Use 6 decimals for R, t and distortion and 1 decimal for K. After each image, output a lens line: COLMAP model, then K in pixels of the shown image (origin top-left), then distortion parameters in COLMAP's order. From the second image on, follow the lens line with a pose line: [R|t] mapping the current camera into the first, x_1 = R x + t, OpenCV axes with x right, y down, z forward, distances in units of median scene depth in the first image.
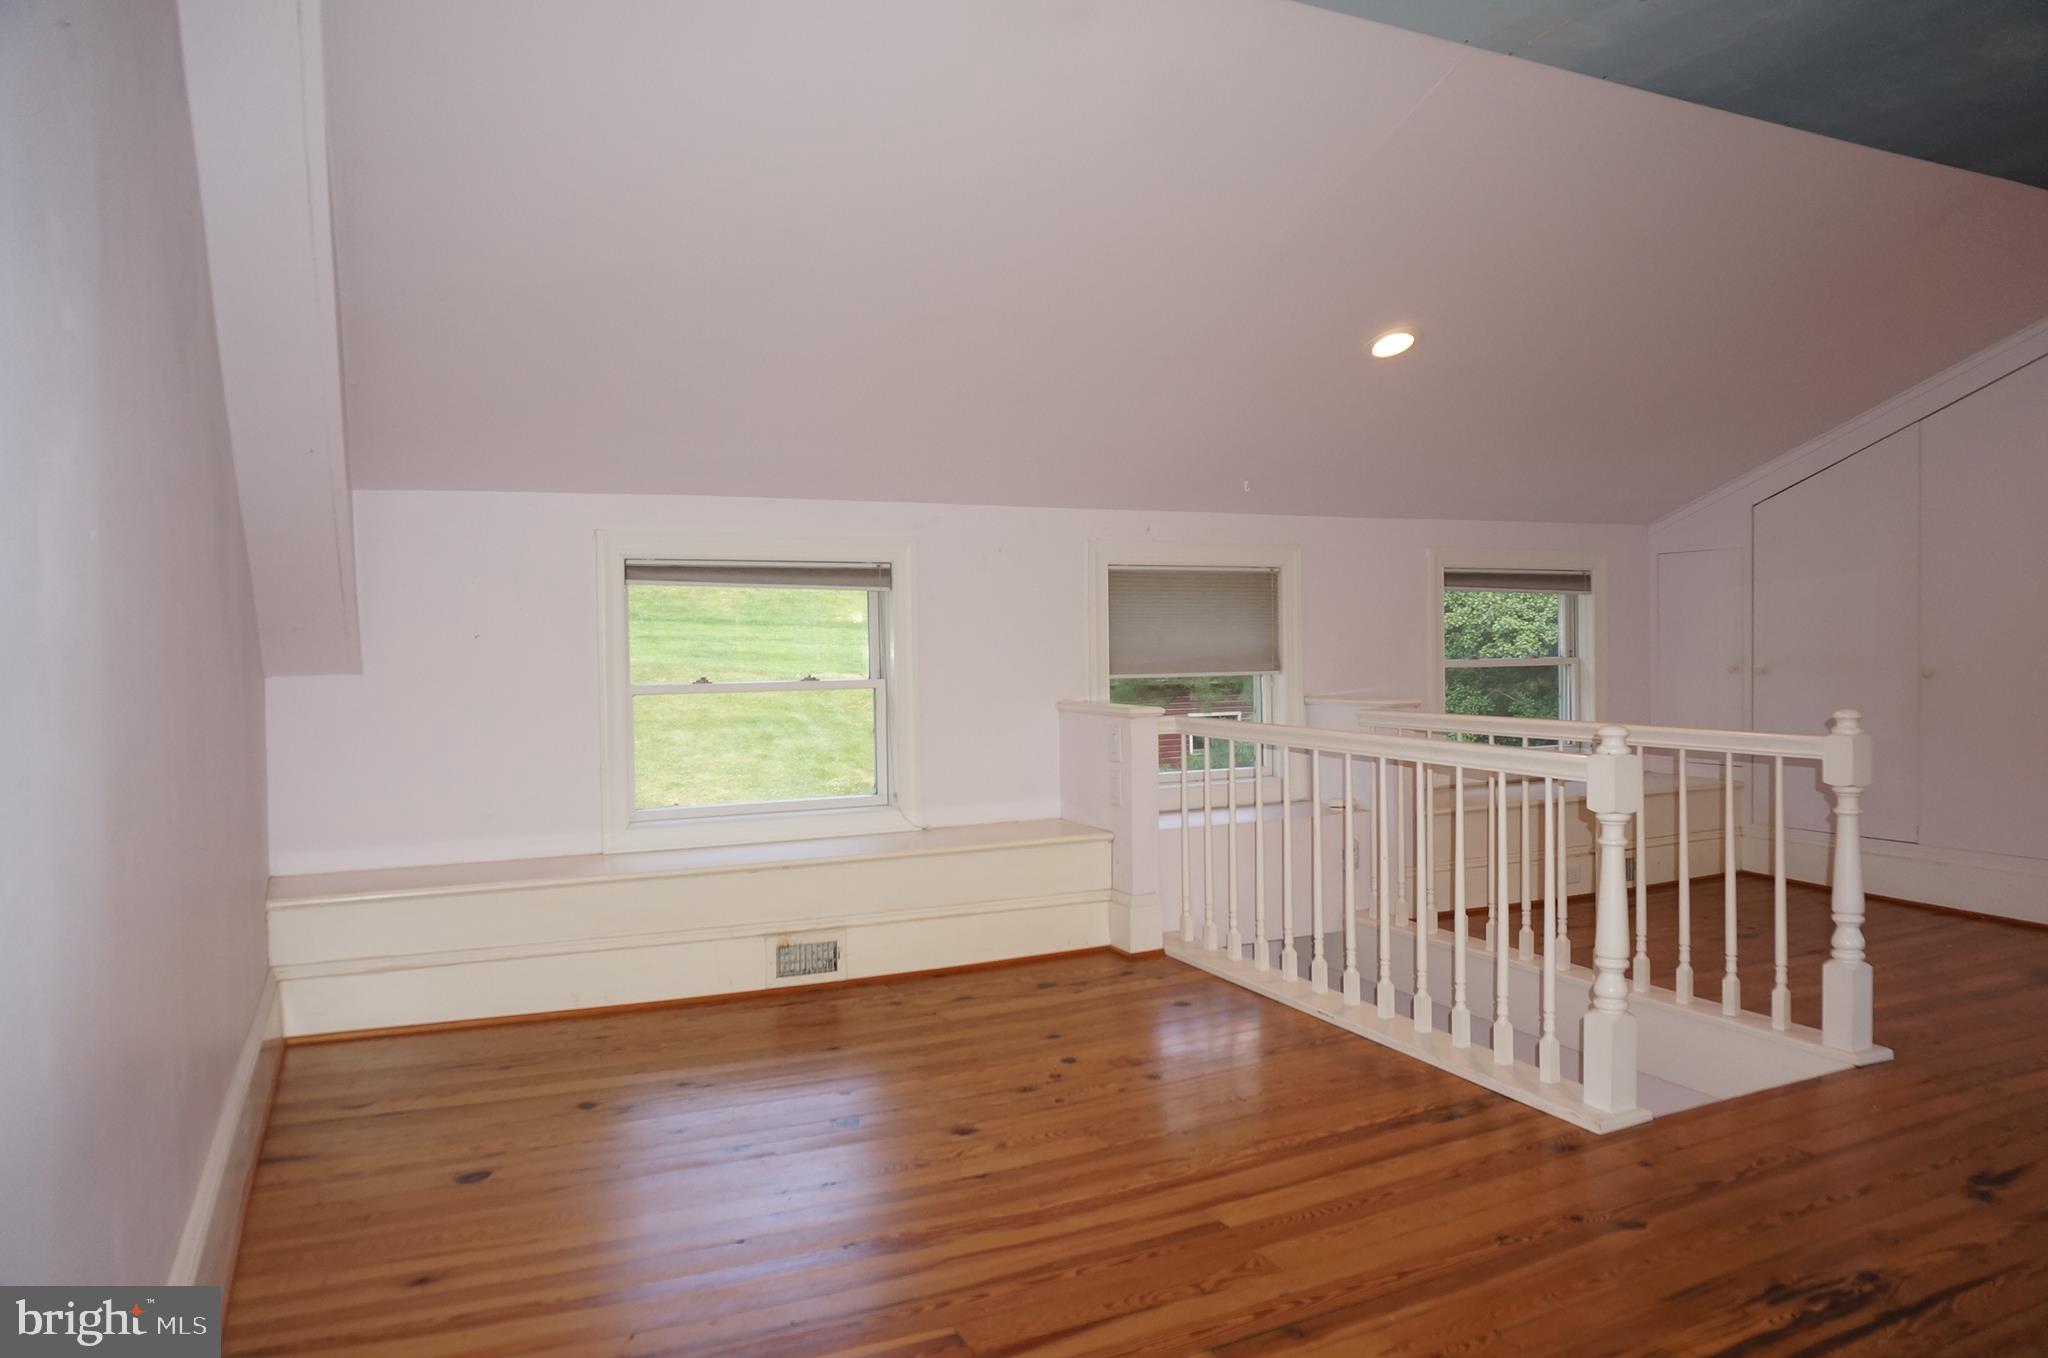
lens RADIAL K [[1372.8, 0, 1026.6], [0, 1372.8, 676.5], [0, 0, 1]] dist [-0.051790, 0.041017]
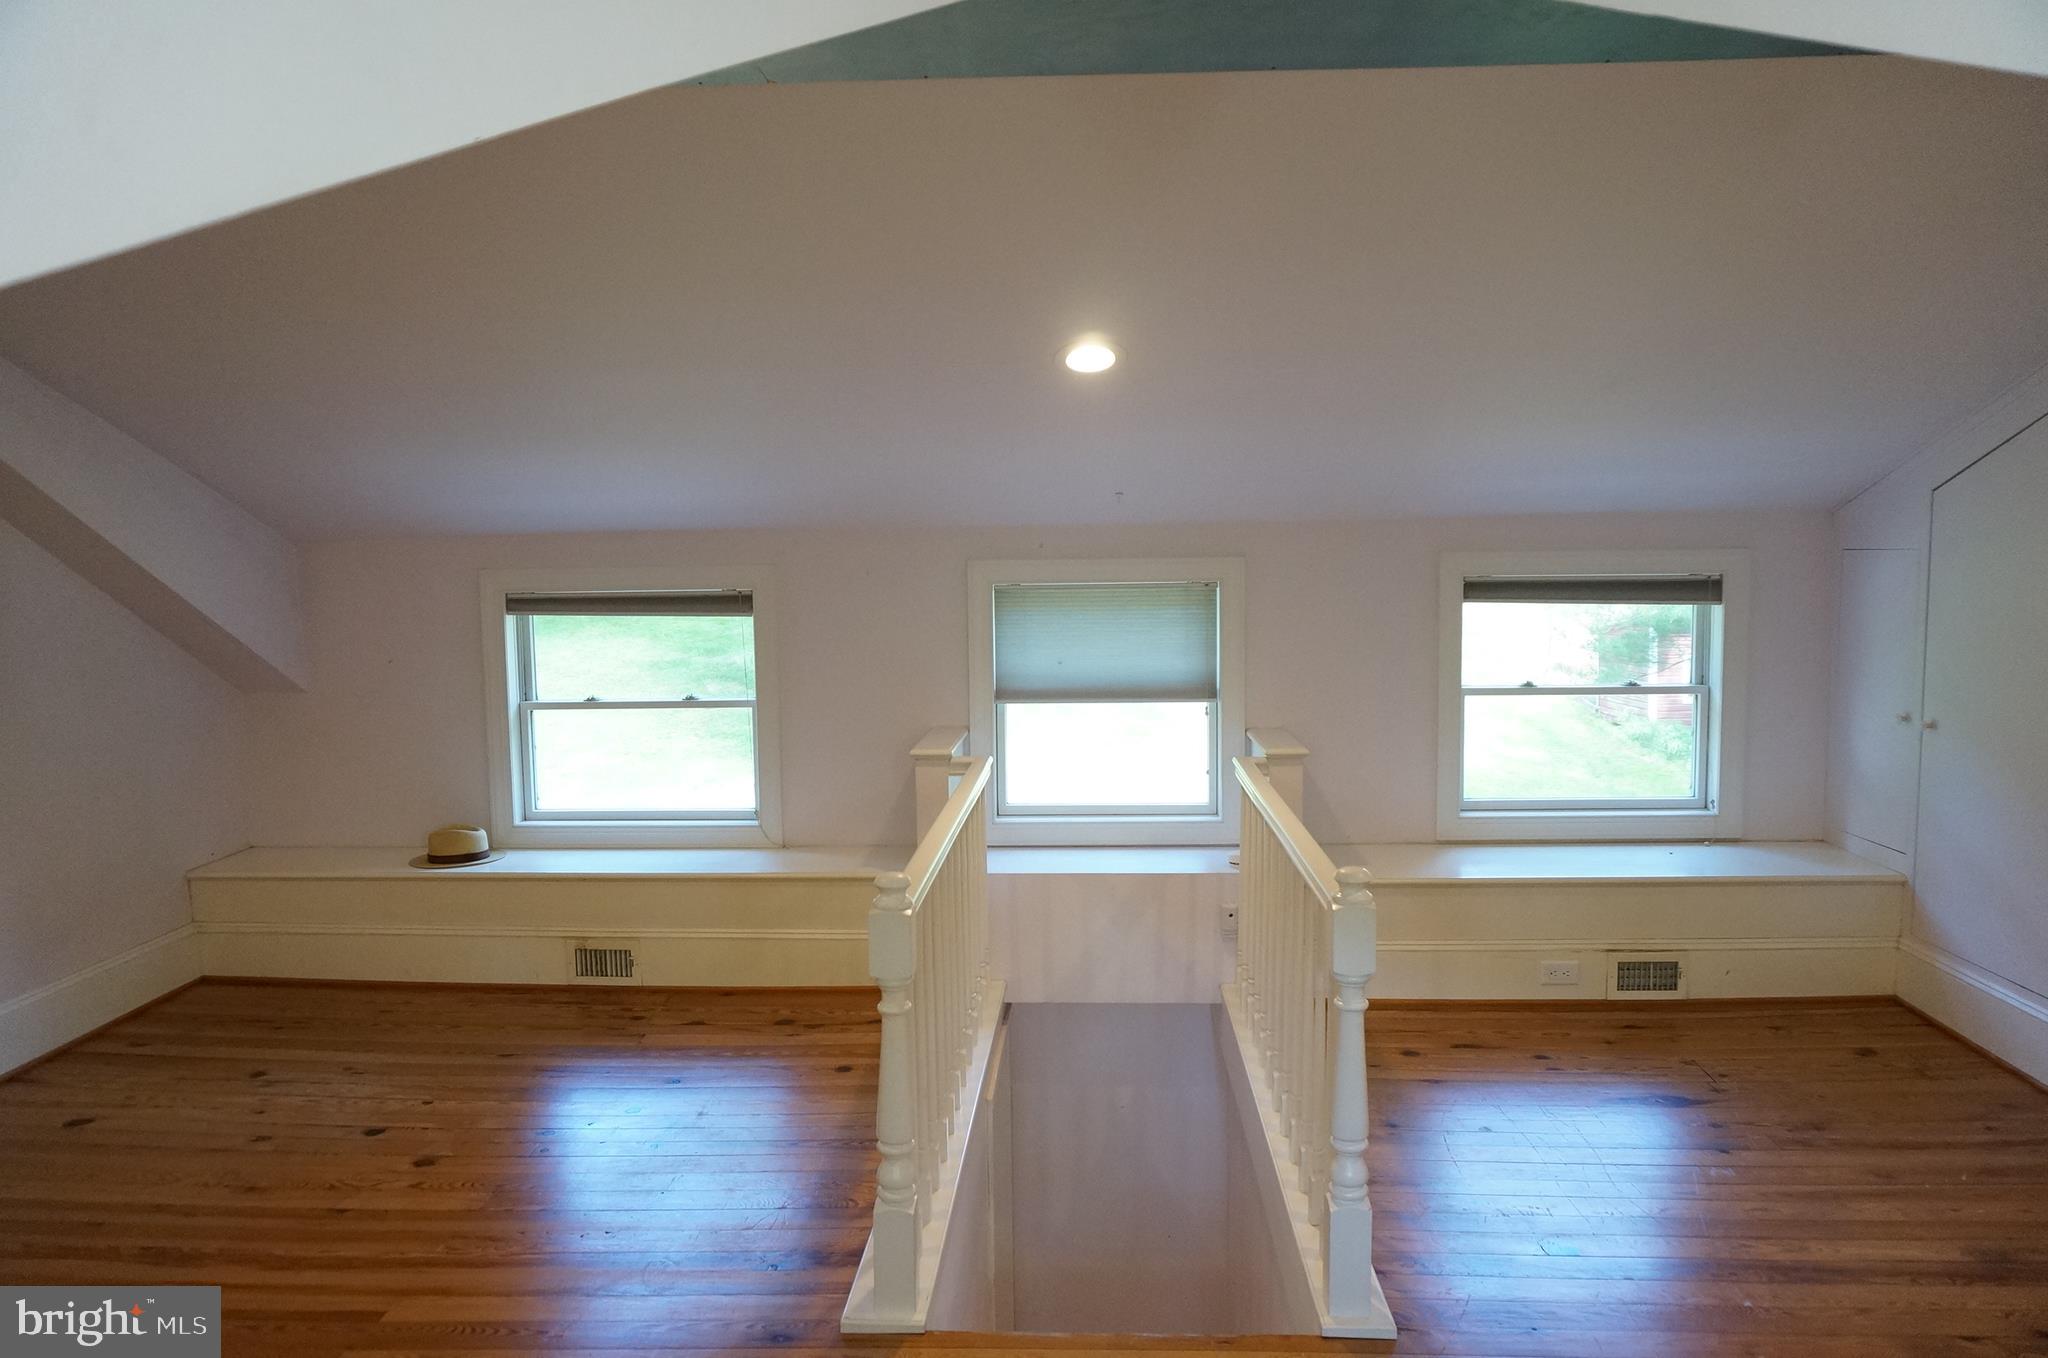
lens RADIAL K [[1372.8, 0, 1033.5], [0, 1372.8, 675.7], [0, 0, 1]] dist [-0.051790, 0.041017]
pose [[0.875727, 0.044341, -0.480766, 0.807877], [-0.009145, 0.997119, 0.075305, -0.134866], [0.482720, -0.061550, 0.873609, 0.267160]]
